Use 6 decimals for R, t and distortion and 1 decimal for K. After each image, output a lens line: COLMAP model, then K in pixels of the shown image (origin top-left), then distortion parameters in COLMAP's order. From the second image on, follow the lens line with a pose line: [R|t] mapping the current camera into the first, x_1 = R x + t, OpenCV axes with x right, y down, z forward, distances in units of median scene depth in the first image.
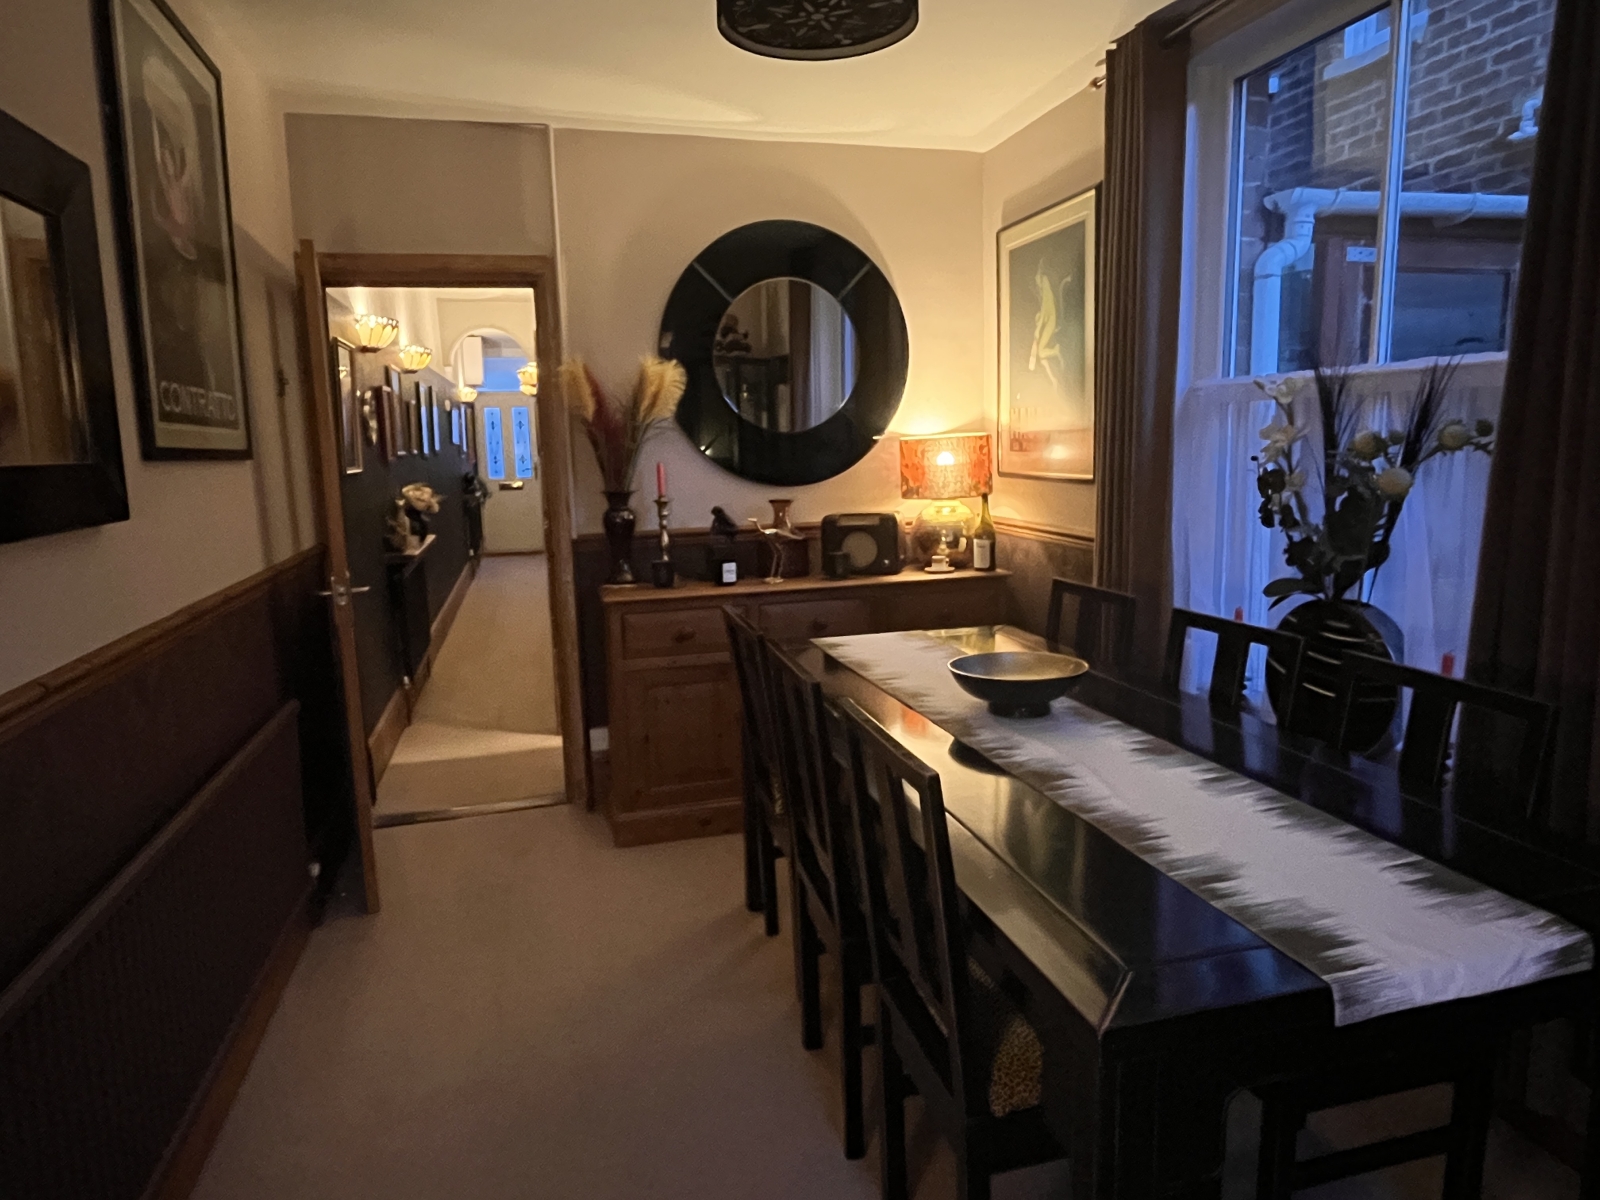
lens RADIAL K [[1029.3, 0, 800.0], [0, 1029.3, 600.0], [0, 0, 1]] dist [0.001266, 0.000944]
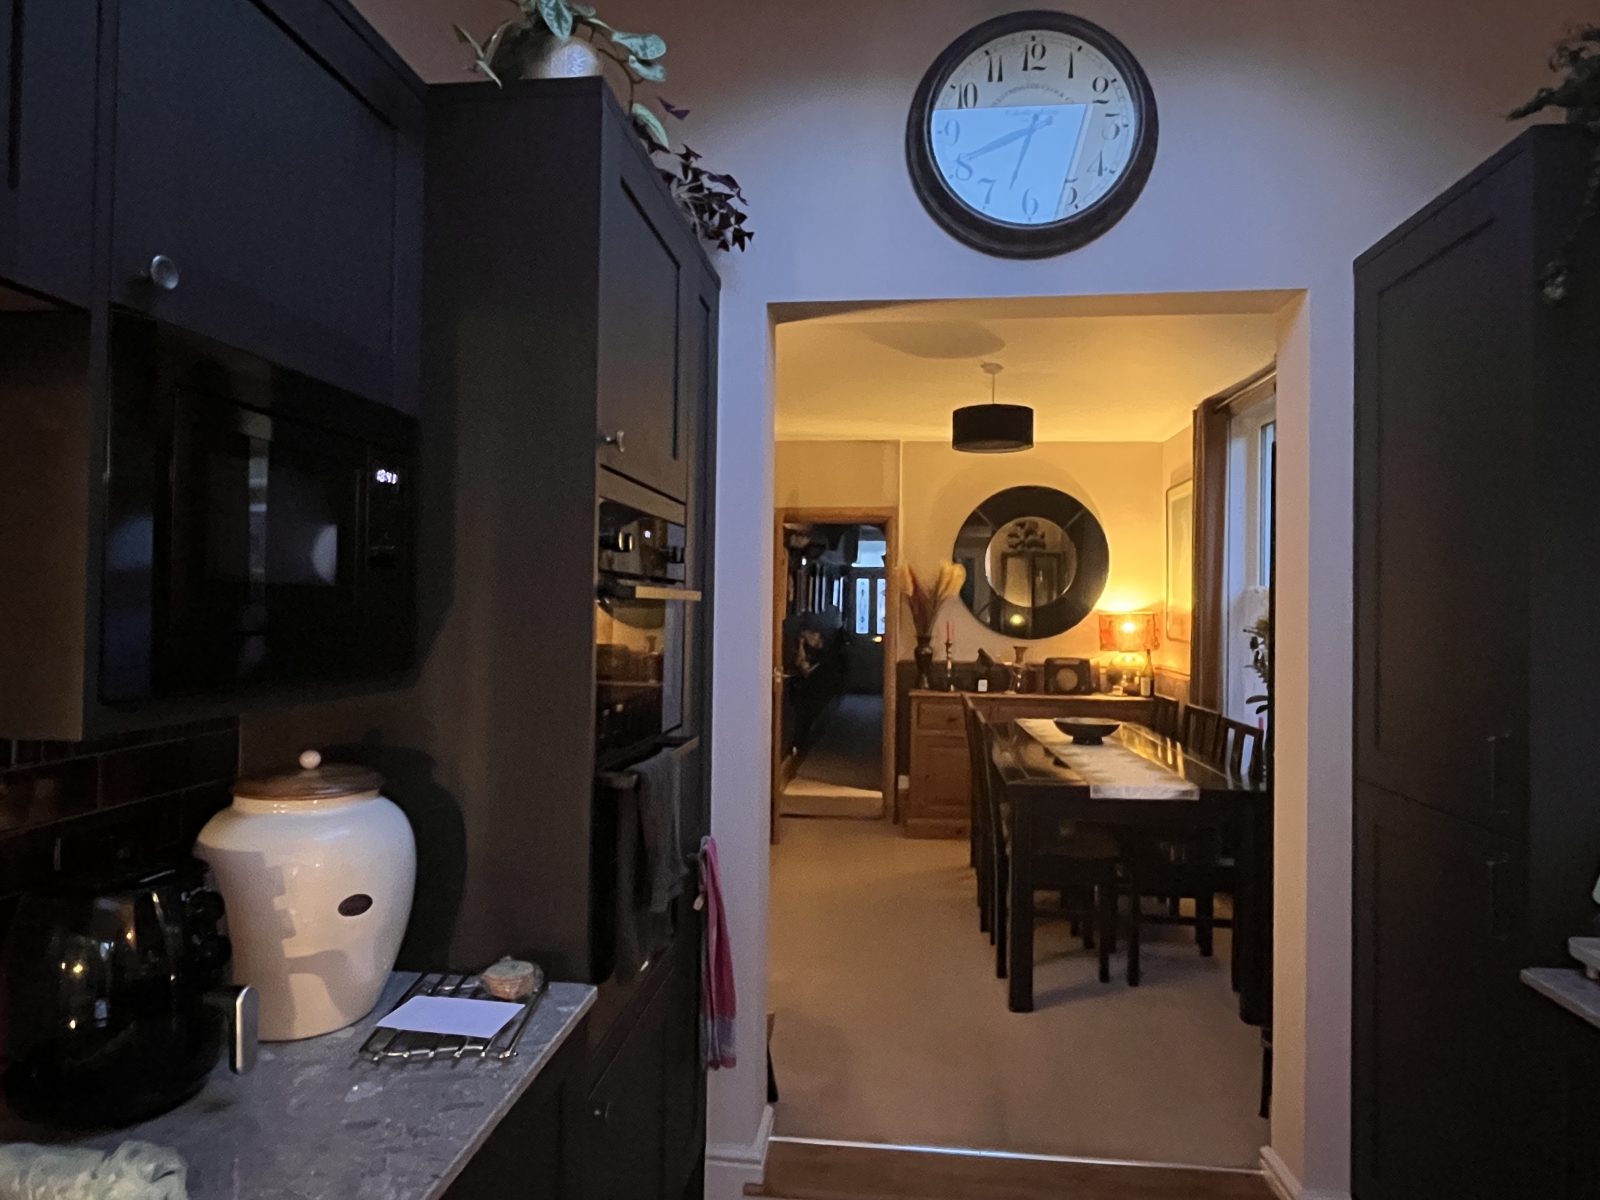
lens RADIAL K [[939.8, 0, 791.1], [0, 939.8, 596.1], [0, 0, 1]] dist [0.002057, -0.000674]
pose [[0.933843, 0.034909, -0.355975, 0.176430], [-0.093326, 0.984533, -0.148276, 0.083794], [0.345293, 0.171688, 0.922657, -0.555381]]
